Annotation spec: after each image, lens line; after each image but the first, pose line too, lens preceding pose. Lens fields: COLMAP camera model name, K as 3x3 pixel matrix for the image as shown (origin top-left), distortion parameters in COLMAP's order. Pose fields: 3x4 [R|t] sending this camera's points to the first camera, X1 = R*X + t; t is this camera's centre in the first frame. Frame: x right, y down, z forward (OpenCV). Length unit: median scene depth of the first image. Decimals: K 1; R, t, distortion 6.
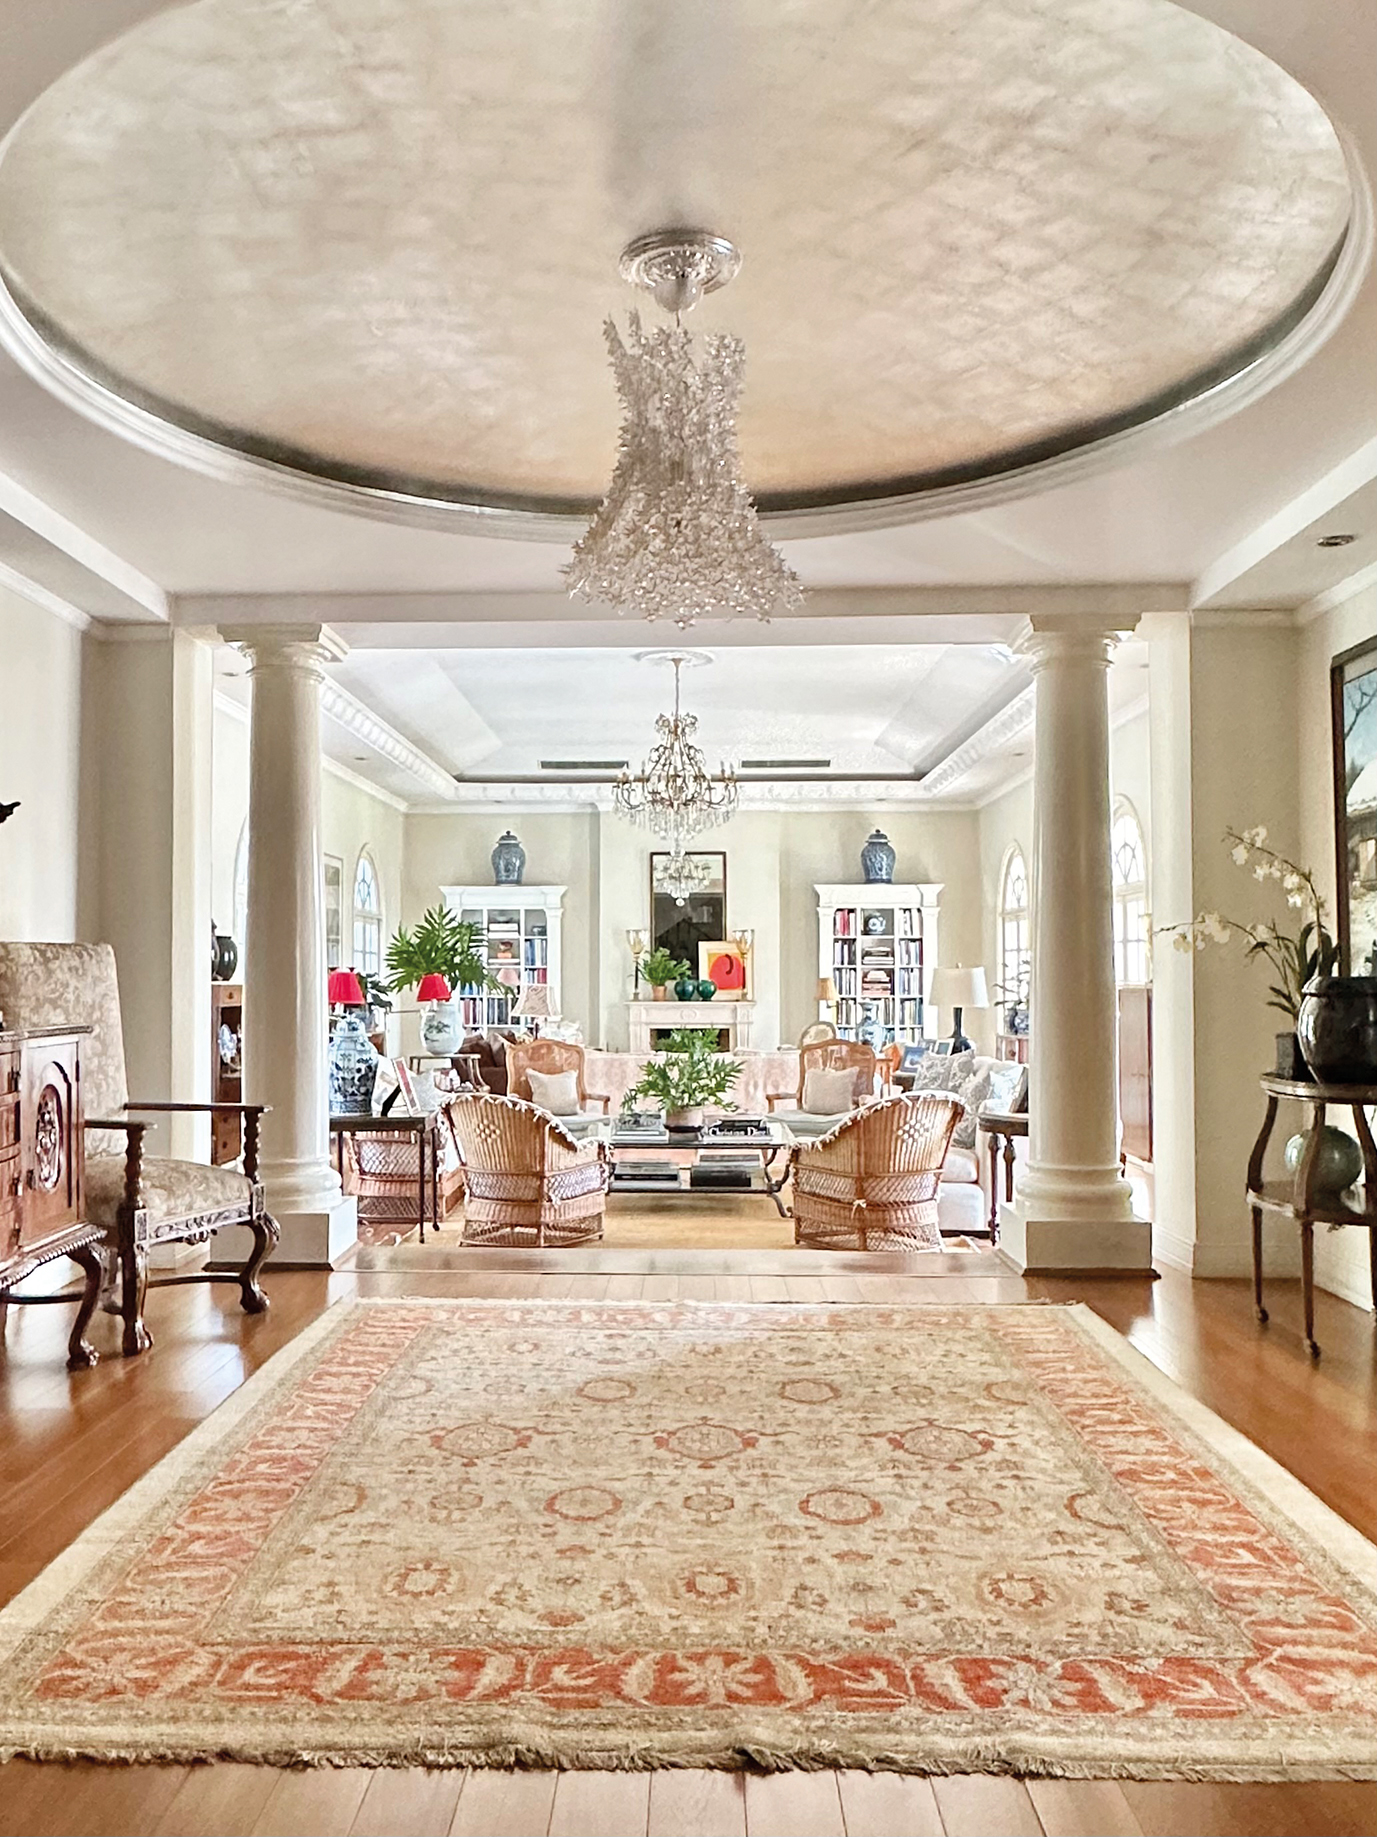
lens RADIAL K [[1646.1, 0, 680.1], [0, 1646.1, 930.9], [0, 0, 1]] dist [-0.002116, -0.000183]
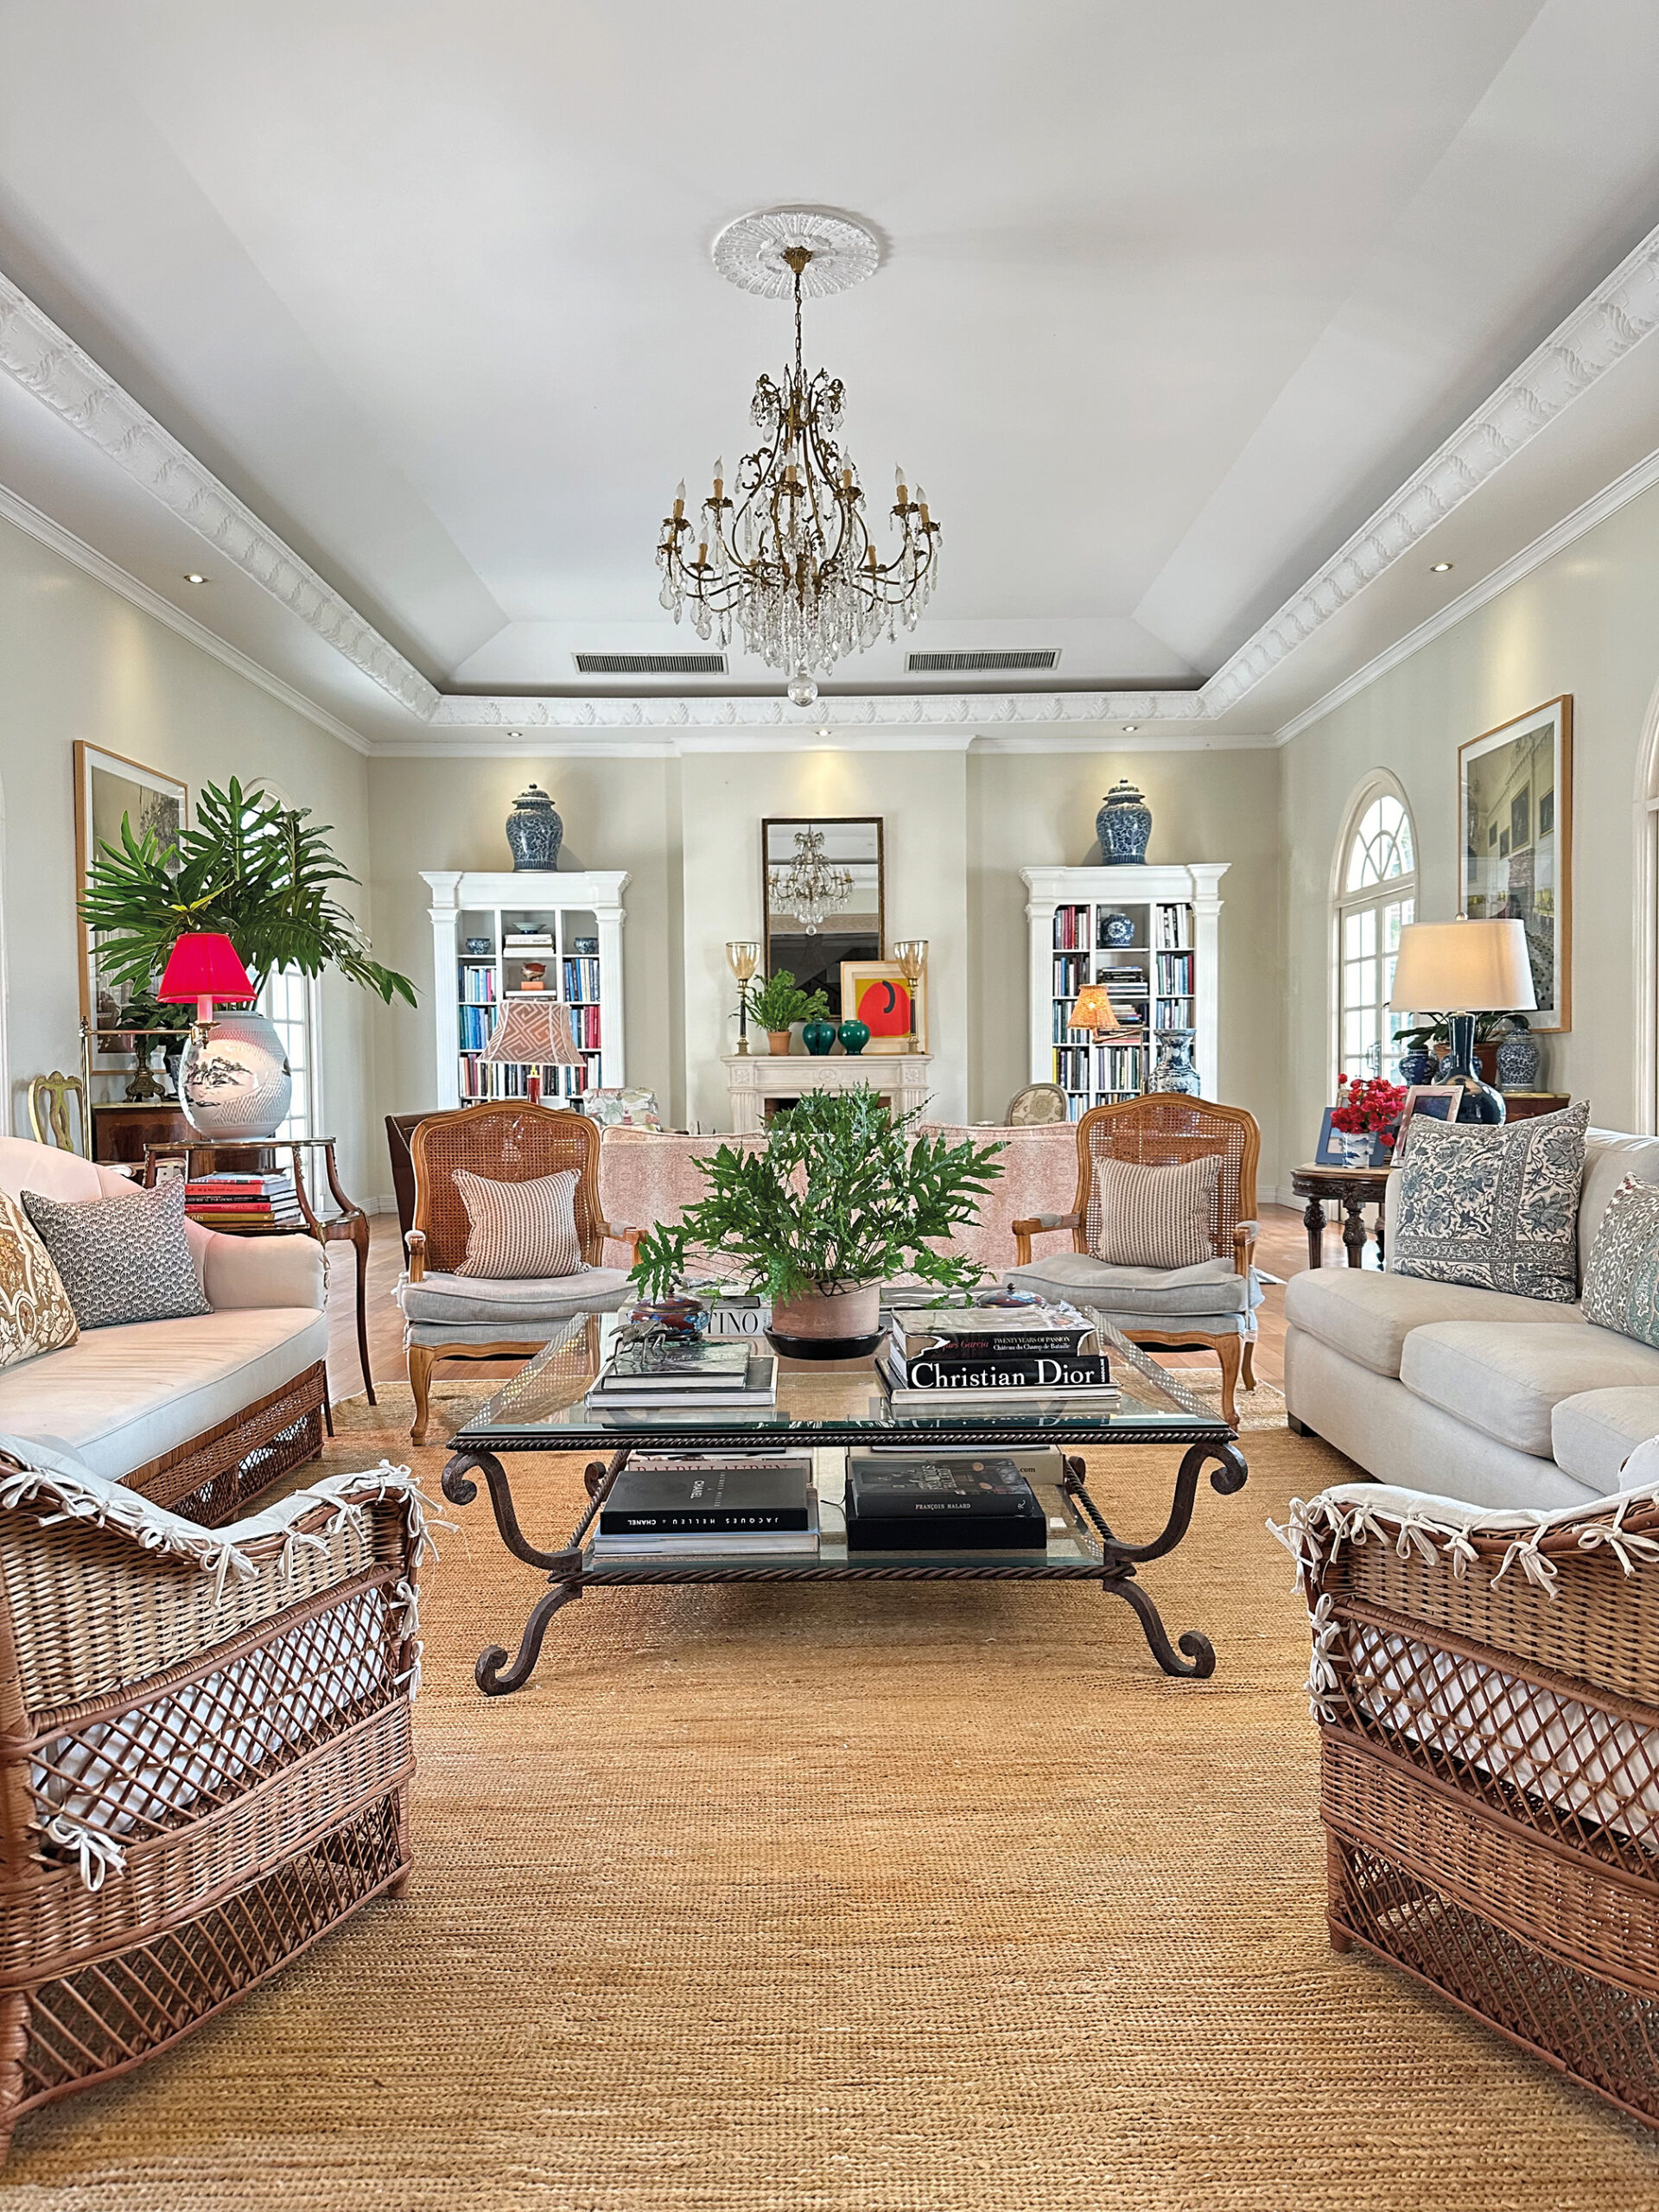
lens RADIAL K [[1543.6, 0, 833.3], [0, 1543.6, 1100.8], [0, 0, 1]] dist [0.000688, -0.000101]
pose [[0.999844, -0.012286, 0.012691, 0.000322], [0.011687, 0.998861, 0.046272, 0.033057], [-0.013245, -0.046116, 0.998848, 0.407697]]
